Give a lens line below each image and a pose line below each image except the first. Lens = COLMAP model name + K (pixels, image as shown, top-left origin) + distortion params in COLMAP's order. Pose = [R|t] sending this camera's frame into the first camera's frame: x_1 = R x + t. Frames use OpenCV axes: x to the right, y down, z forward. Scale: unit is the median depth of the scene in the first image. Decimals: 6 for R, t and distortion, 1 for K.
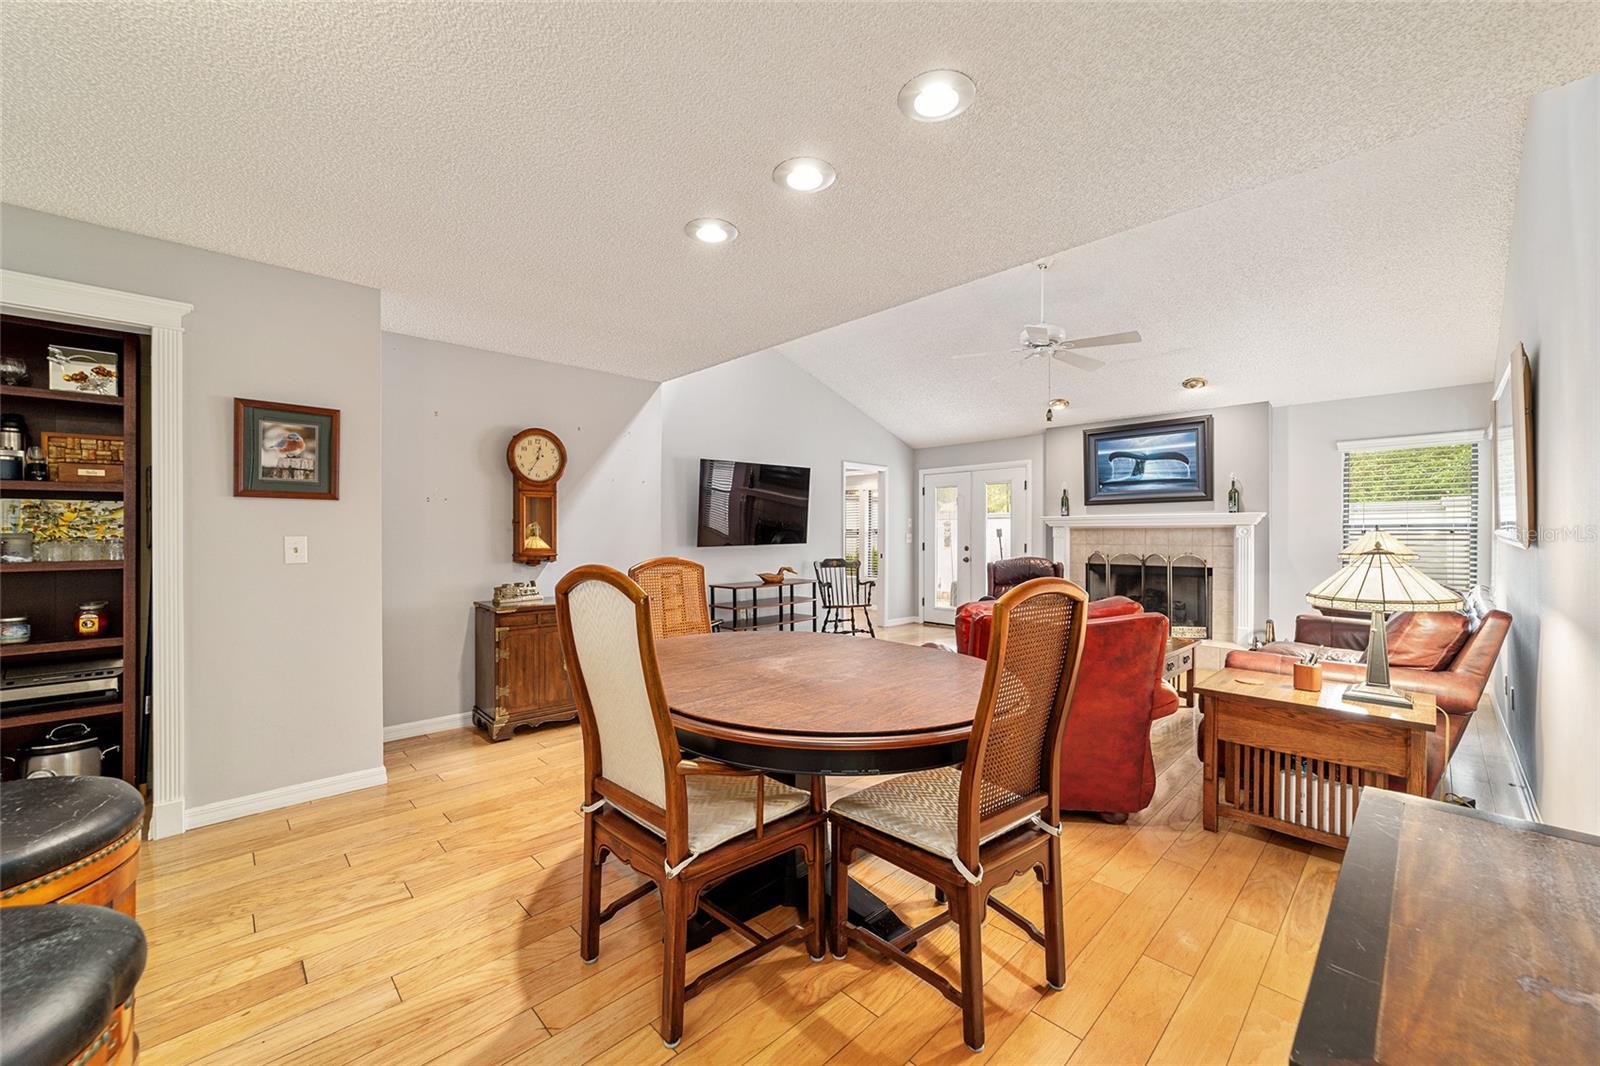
lens RADIAL K [[614.2, 0, 794.8], [0, 614.2, 533.9], [0, 0, 1]] dist [-0.017490, 0.008963]
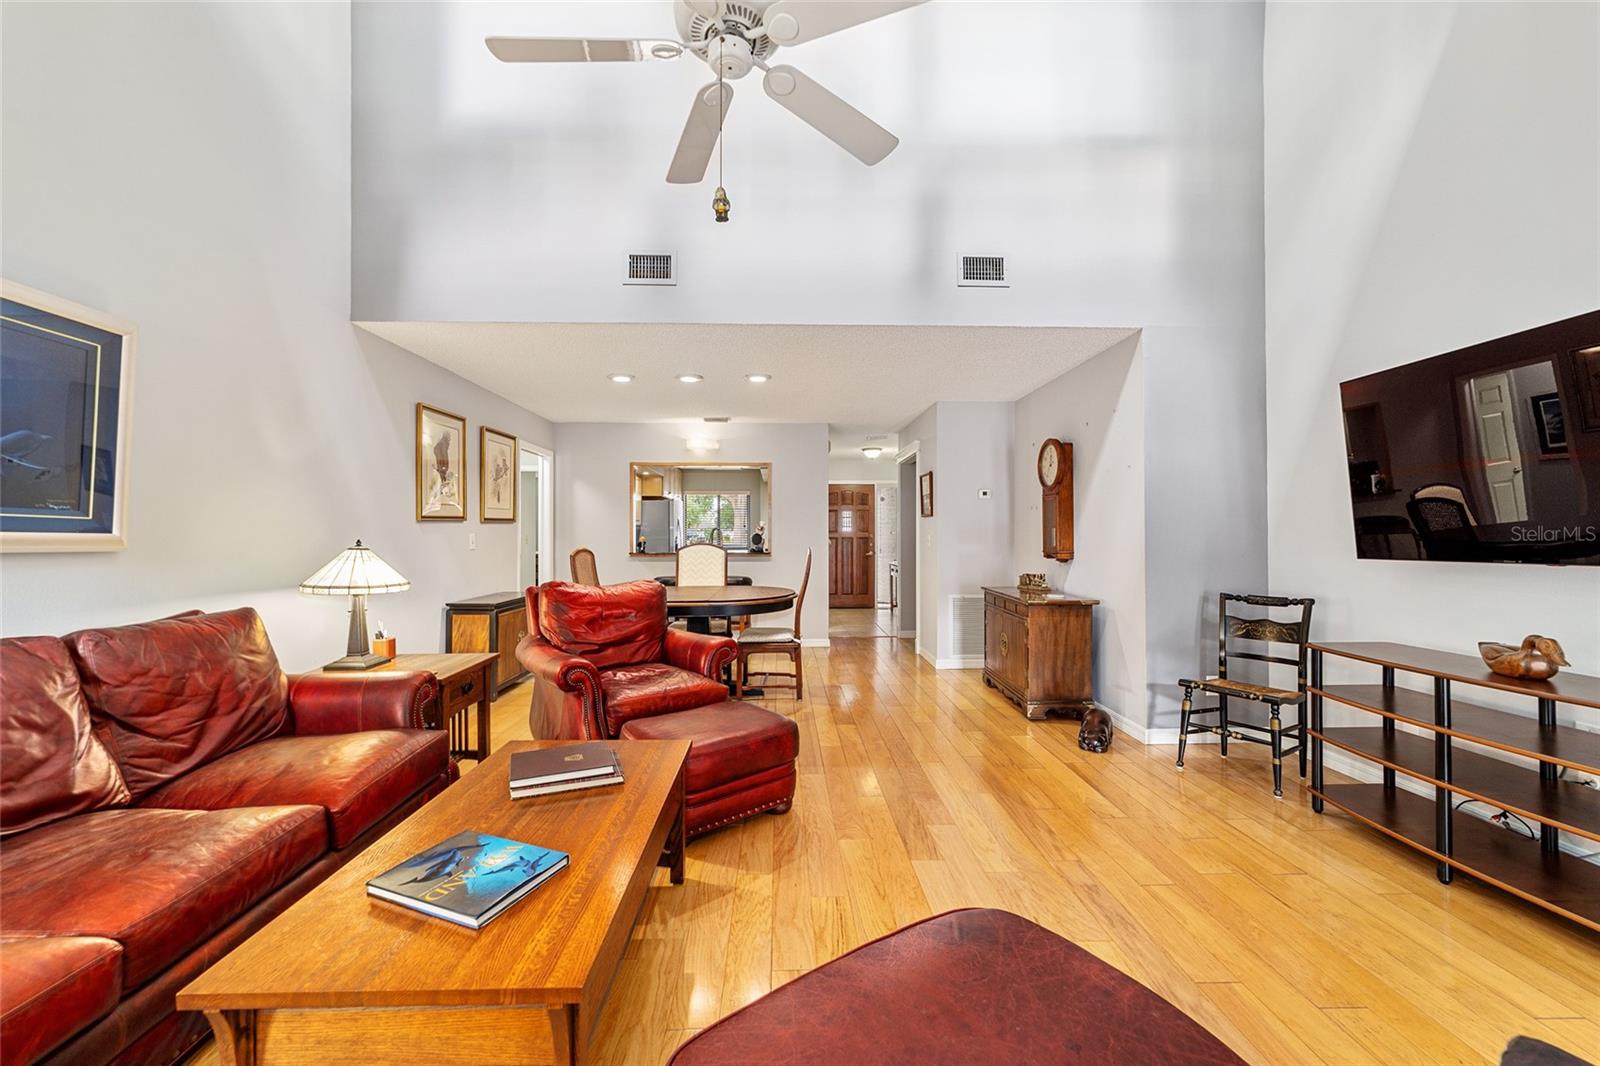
lens RADIAL K [[610.7, 0, 799.0], [0, 610.7, 527.2], [0, 0, 1]] dist [-0.017894, 0.008863]
pose [[-0.661144, -0.006972, -0.750227, 0.477406], [0.001649, 0.999941, -0.010746, -0.000033], [0.750258, -0.008342, -0.661093, 0.928743]]
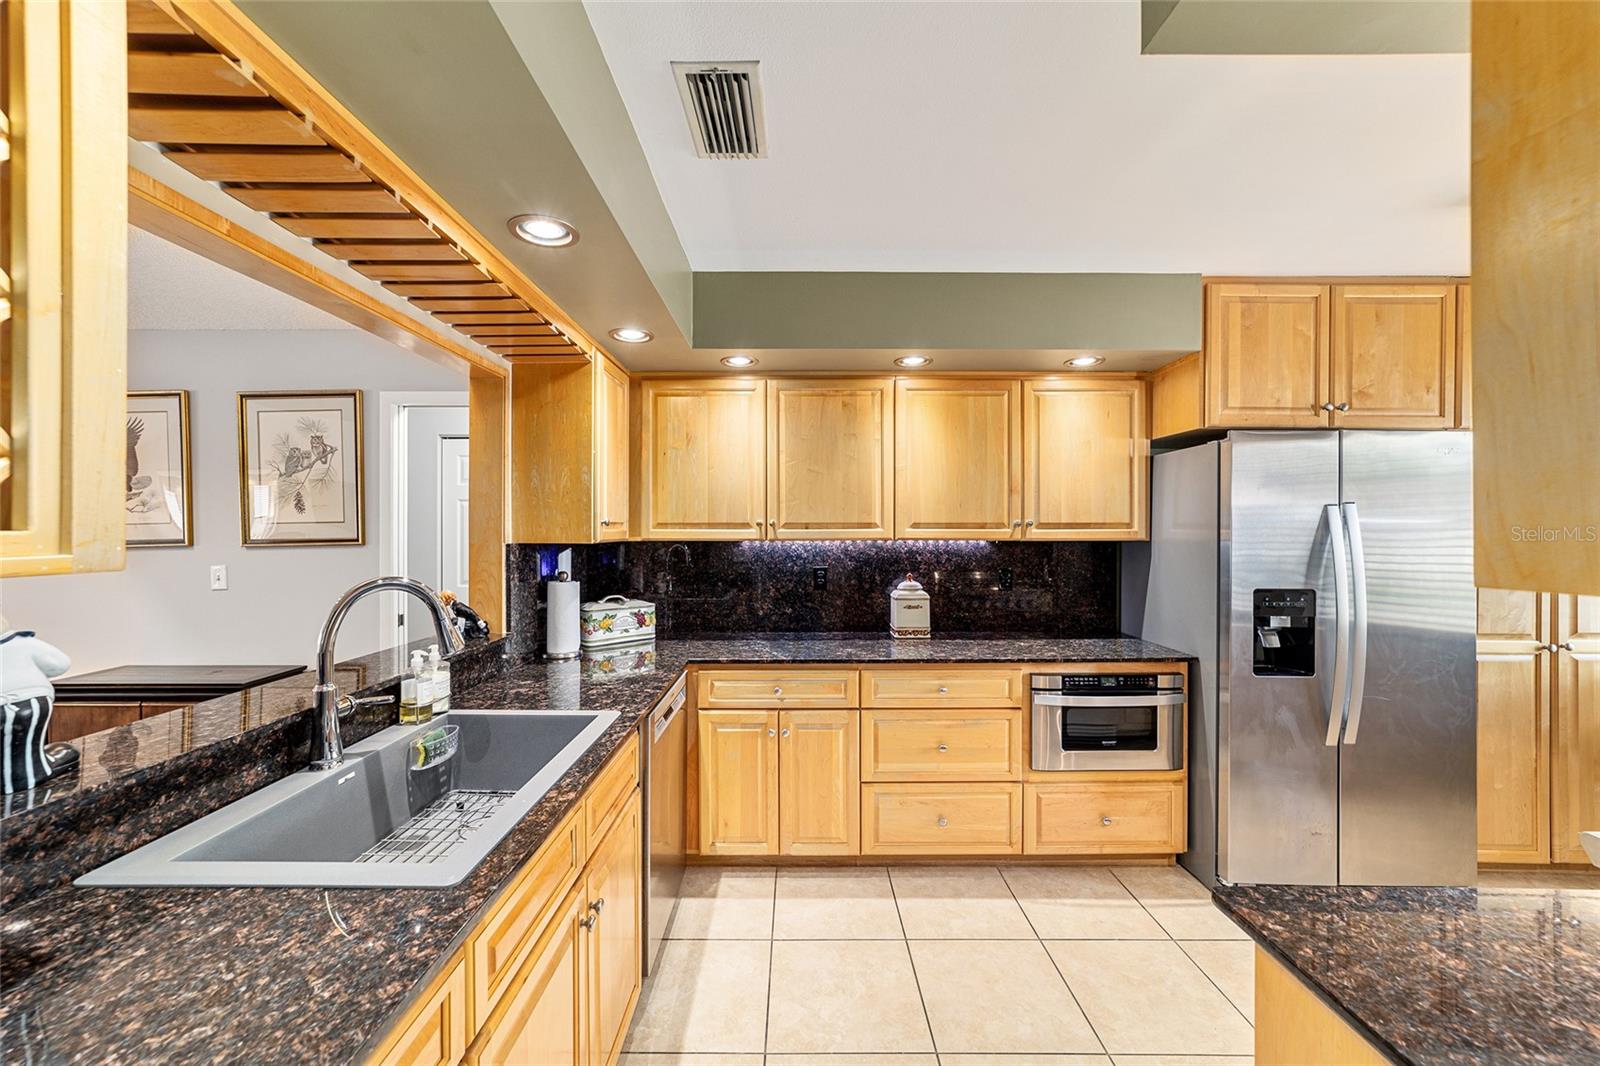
lens RADIAL K [[614.2, 0, 794.8], [0, 614.2, 533.9], [0, 0, 1]] dist [-0.017490, 0.008963]
pose [[-0.724374, -0.003164, 0.689400, -0.510586], [0.002184, 0.999974, 0.006884, -0.028979], [-0.689404, 0.006492, -0.724348, 0.142661]]
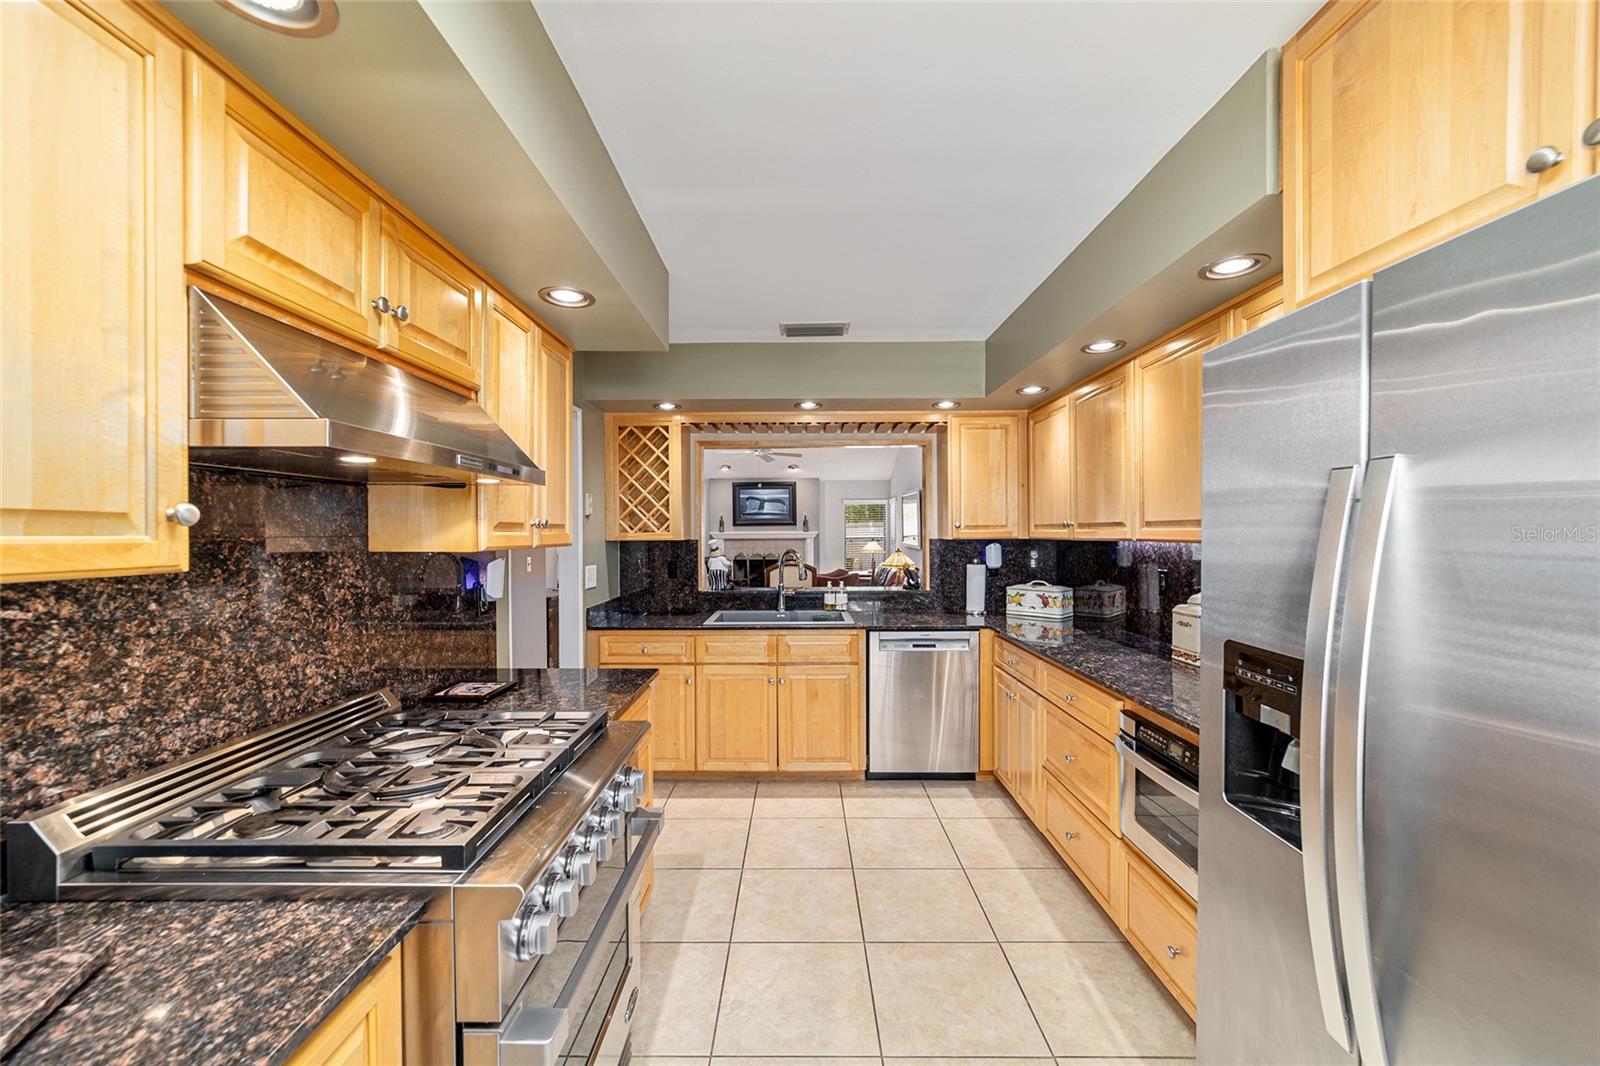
lens RADIAL K [[614.2, 0, 794.8], [0, 614.2, 533.9], [0, 0, 1]] dist [-0.017490, 0.008963]
pose [[0.693701, -0.004922, 0.720247, -0.693868], [0.005496, 0.999984, 0.001540, -0.027917], [-0.720243, 0.002890, 0.693716, -0.344143]]
